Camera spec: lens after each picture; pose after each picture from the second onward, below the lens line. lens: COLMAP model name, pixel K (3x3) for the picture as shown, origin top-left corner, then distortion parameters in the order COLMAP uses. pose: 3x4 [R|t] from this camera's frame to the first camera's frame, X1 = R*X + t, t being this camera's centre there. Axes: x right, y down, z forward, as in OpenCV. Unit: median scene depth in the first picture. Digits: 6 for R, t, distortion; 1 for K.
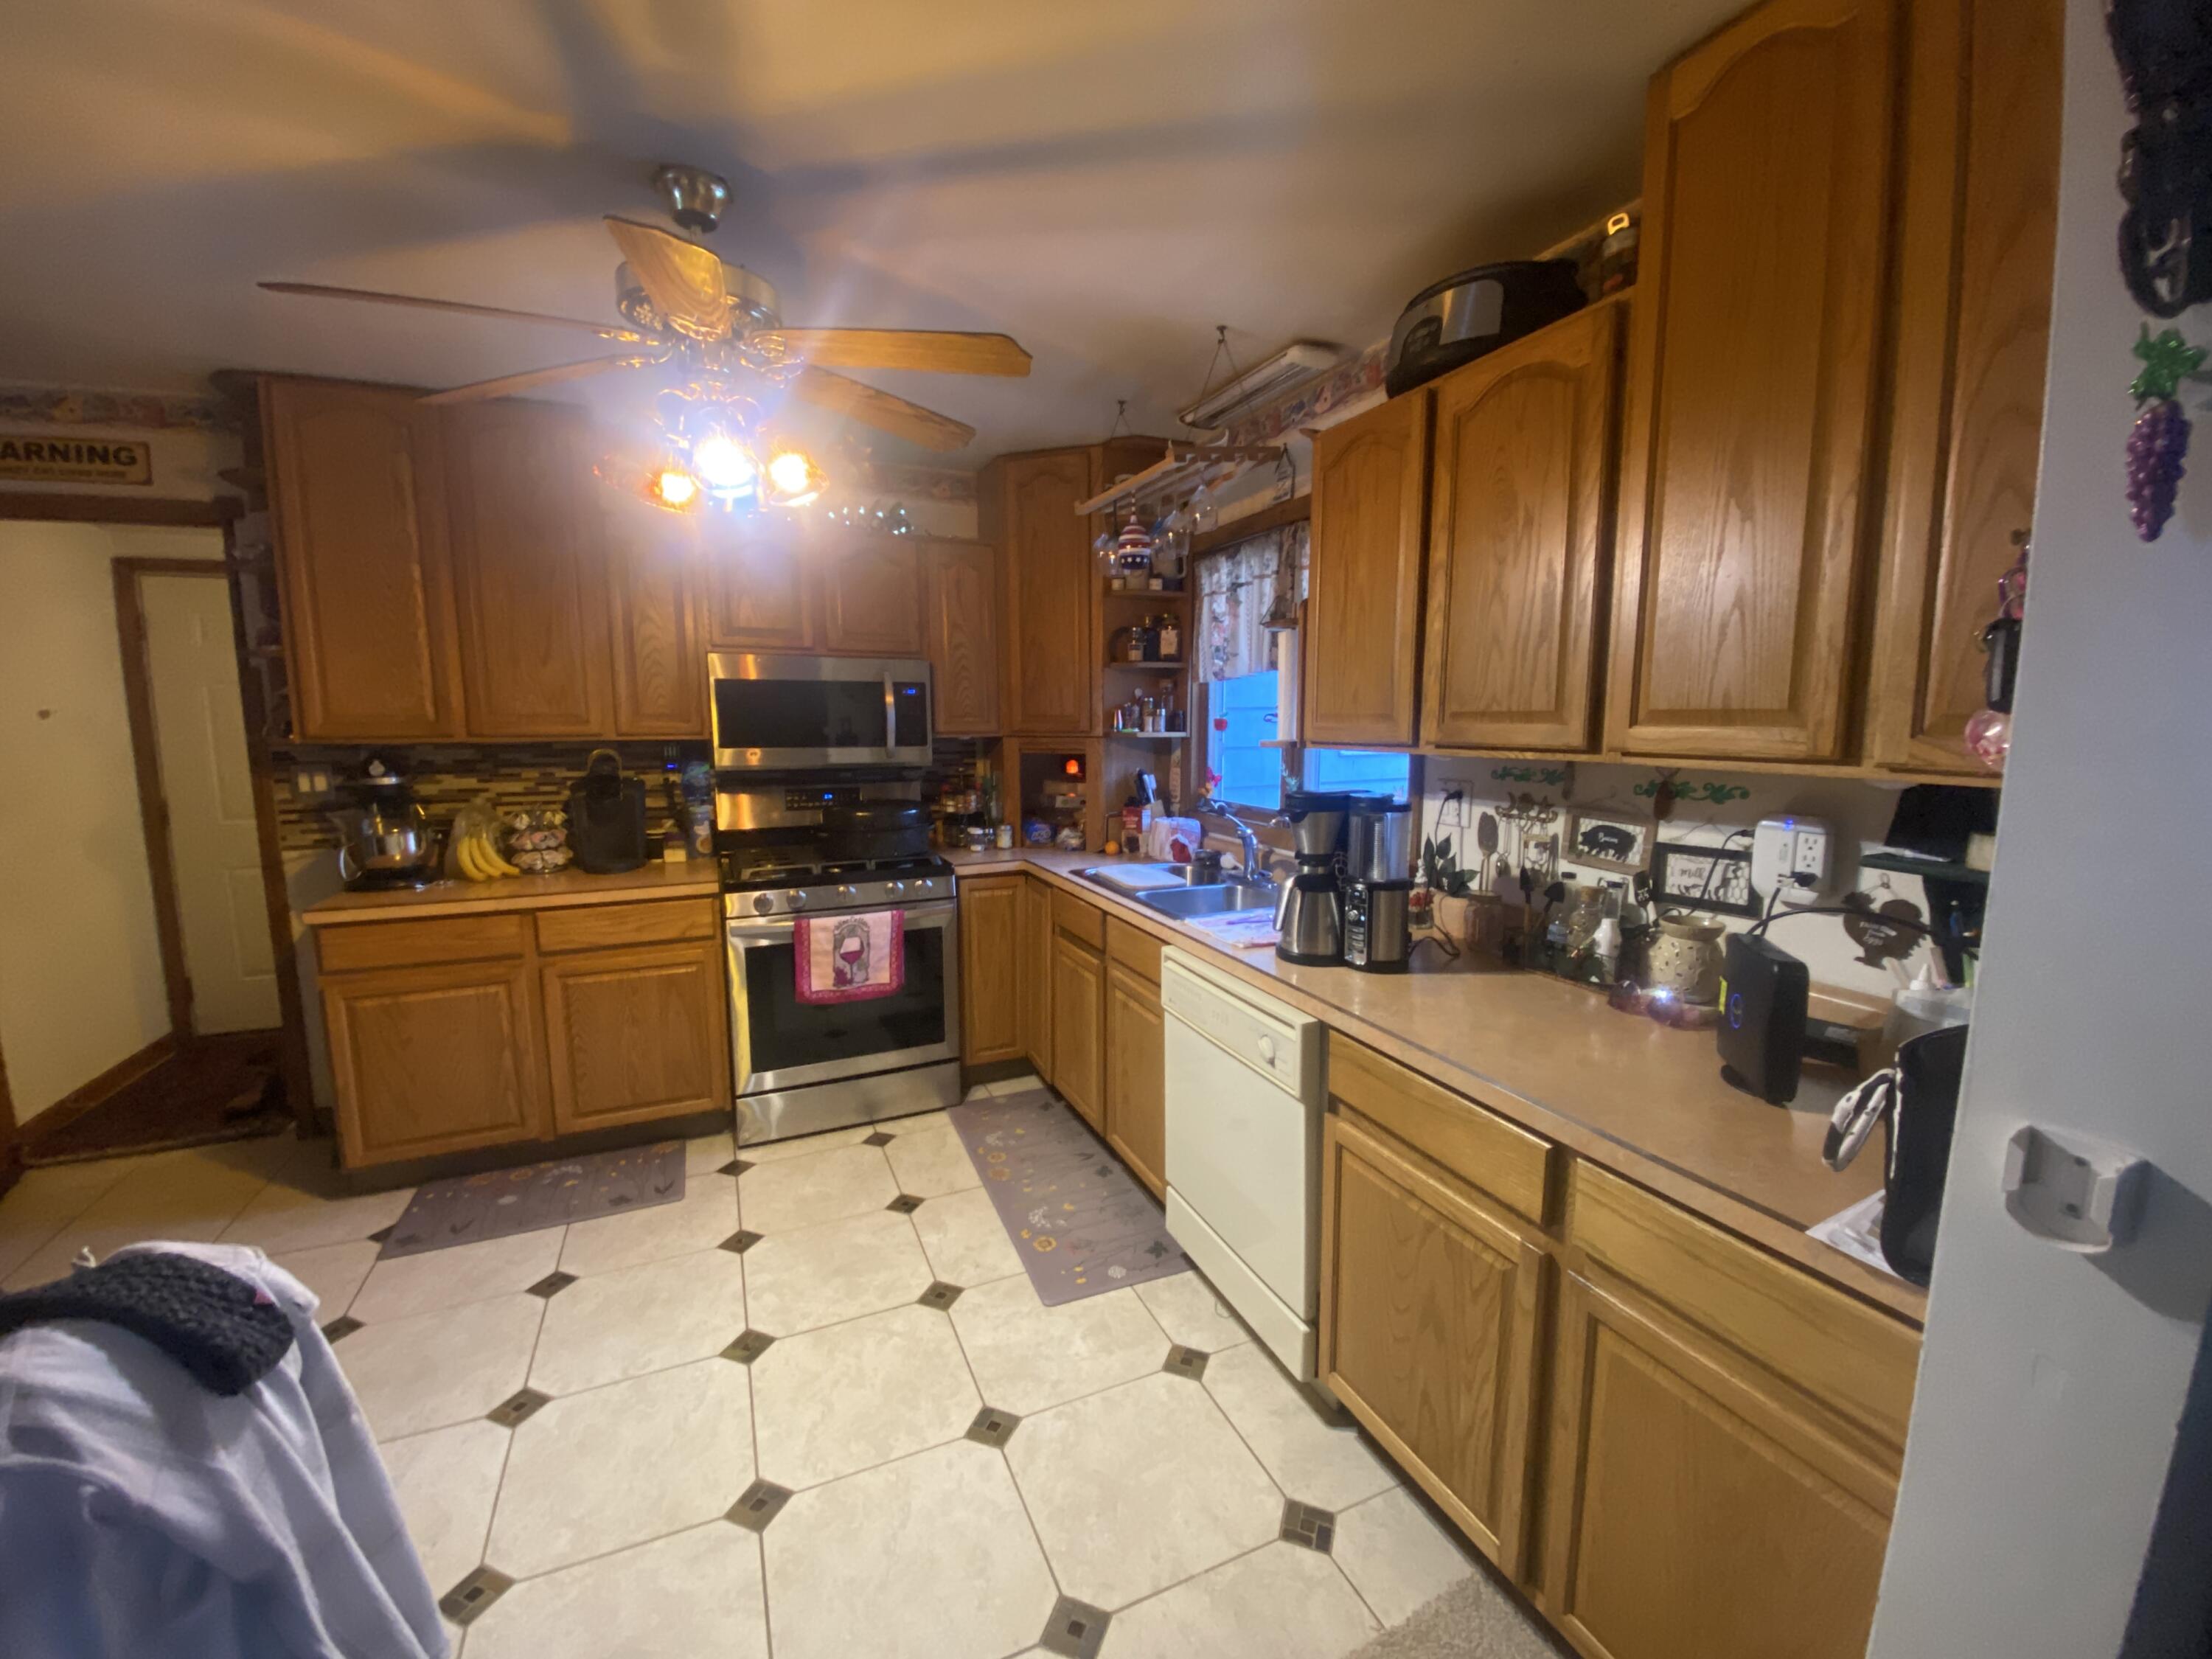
lens RADIAL K [[902.1, 0, 1107.6], [0, 902.1, 827.9], [0, 0, 1]] dist [-0.024808, -0.001285]
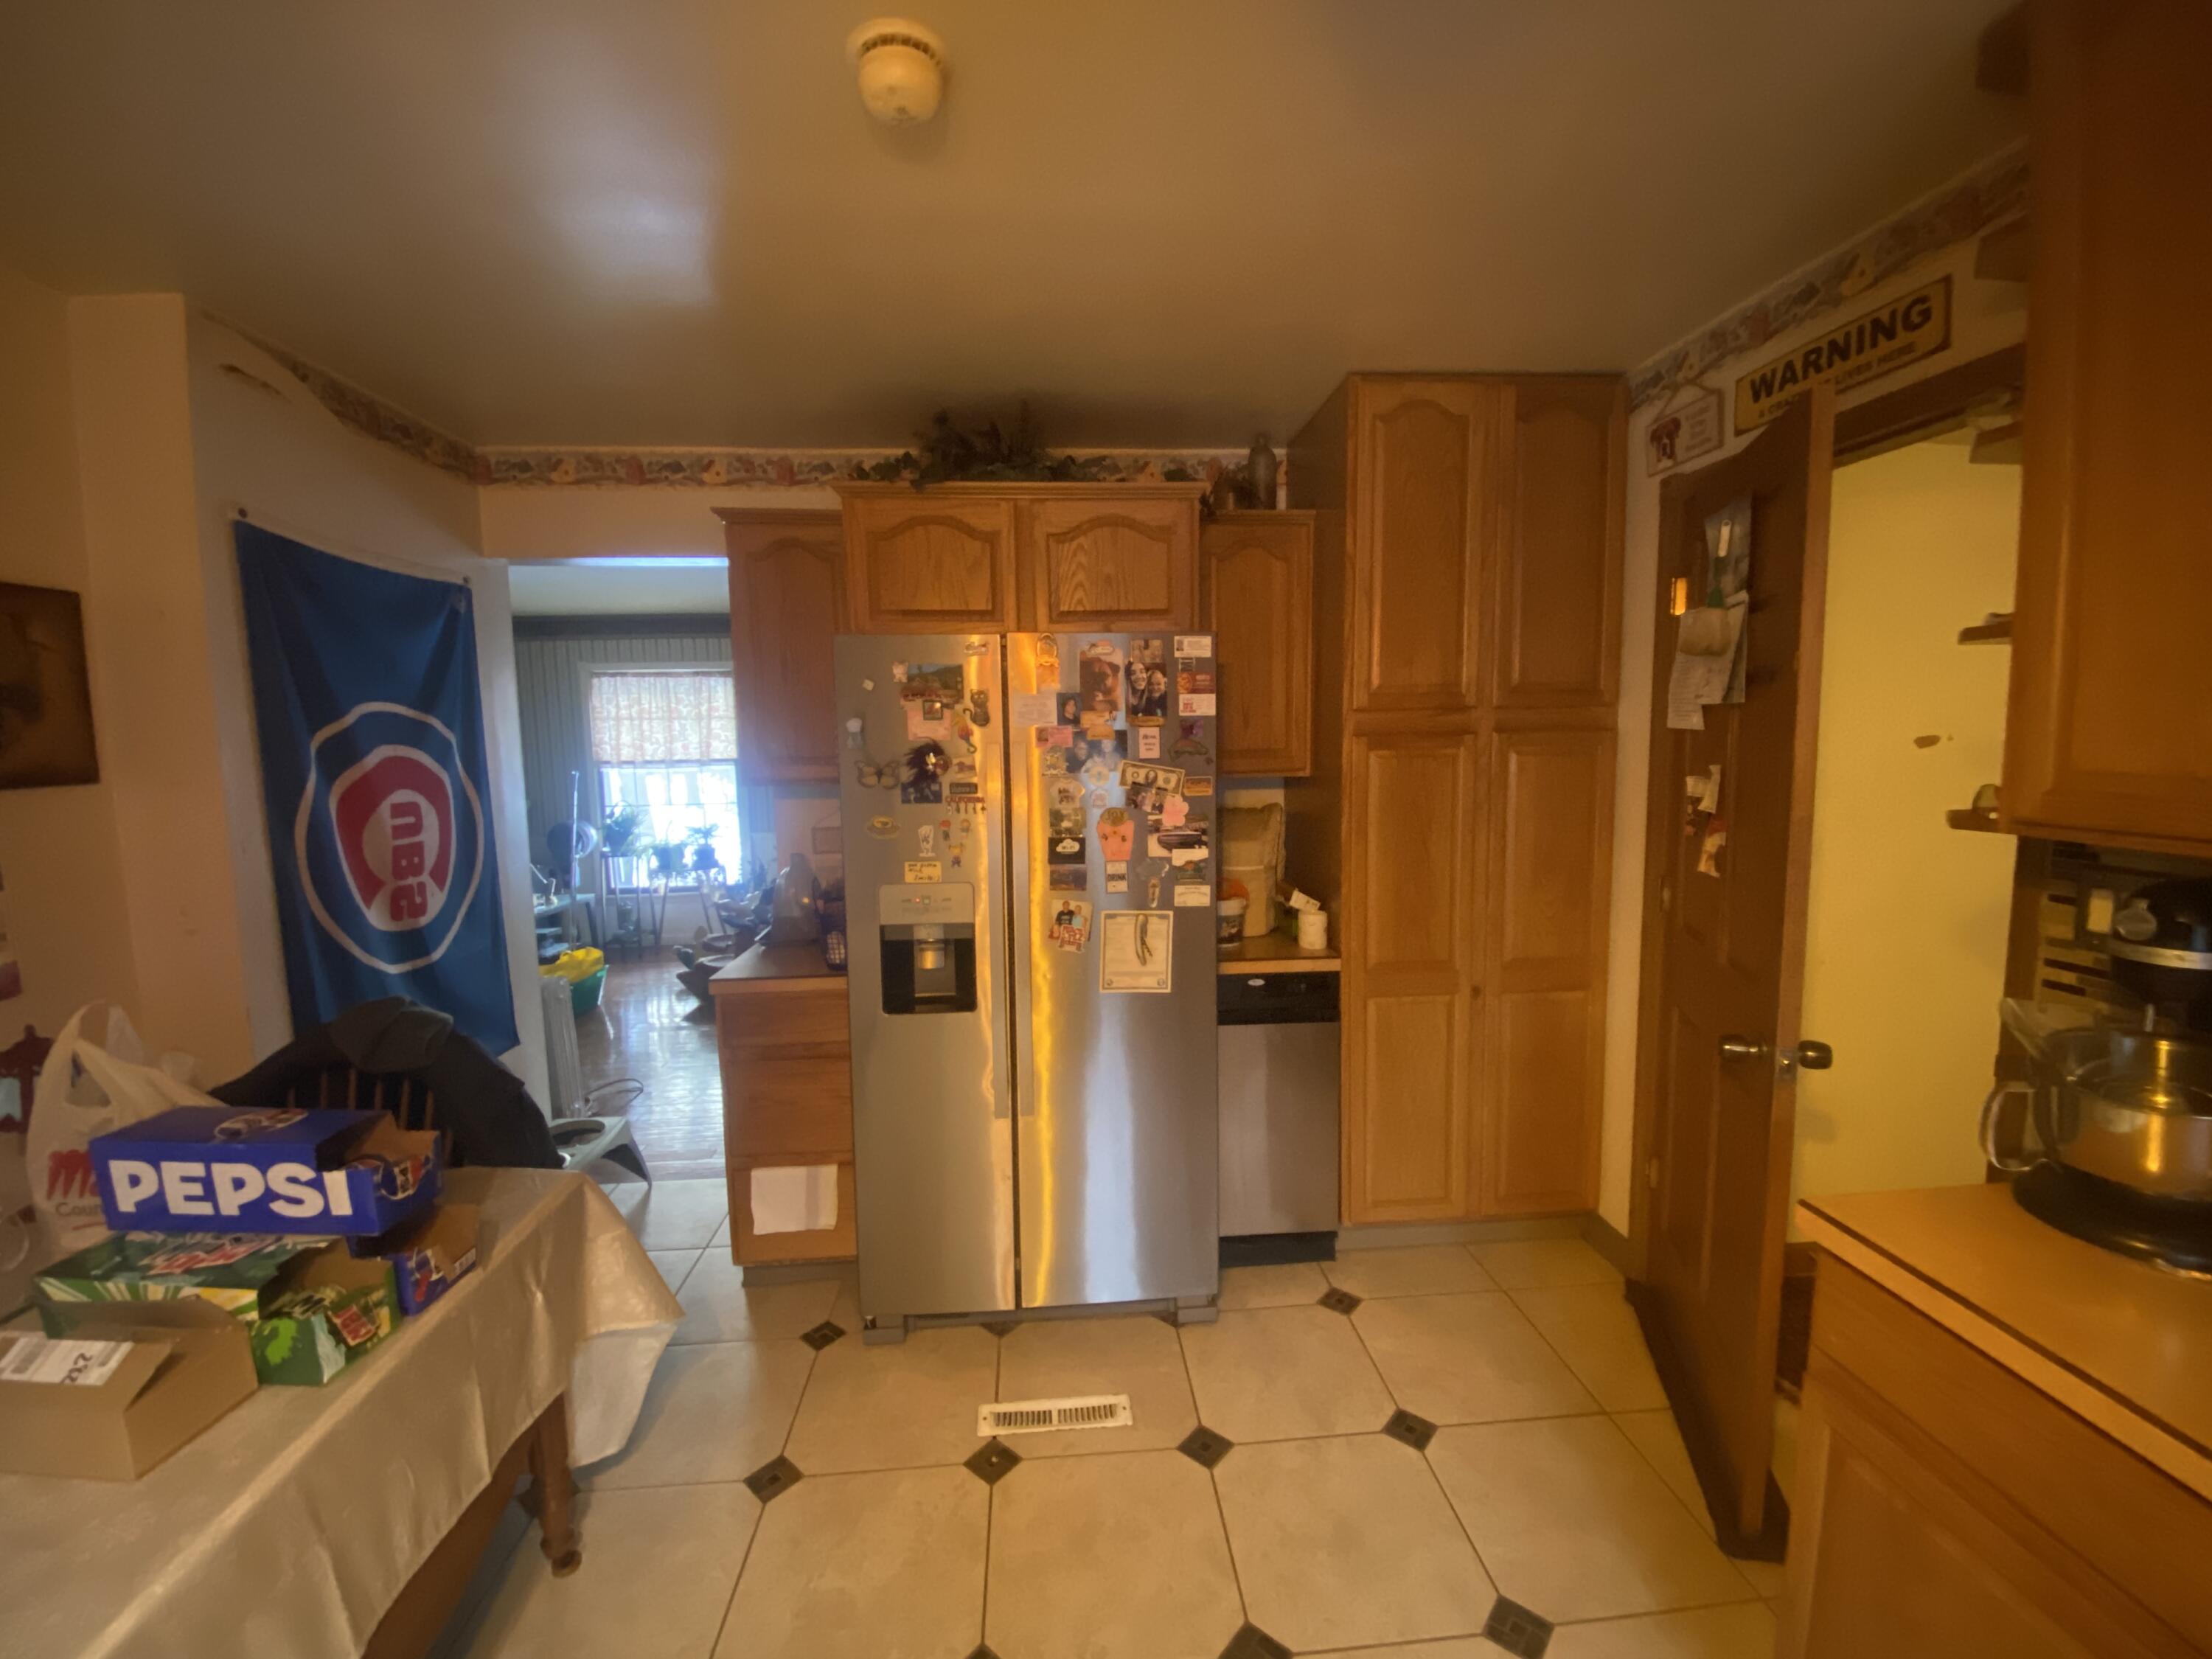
lens RADIAL K [[902.1, 0, 1106.5], [0, 902.1, 830.9], [0, 0, 1]] dist [-0.024808, -0.001285]
pose [[-0.329048, 0.108468, -0.938063, -0.362396], [-0.109154, 0.982354, 0.151877, -0.115598], [0.937983, 0.152368, -0.311402, 0.724339]]
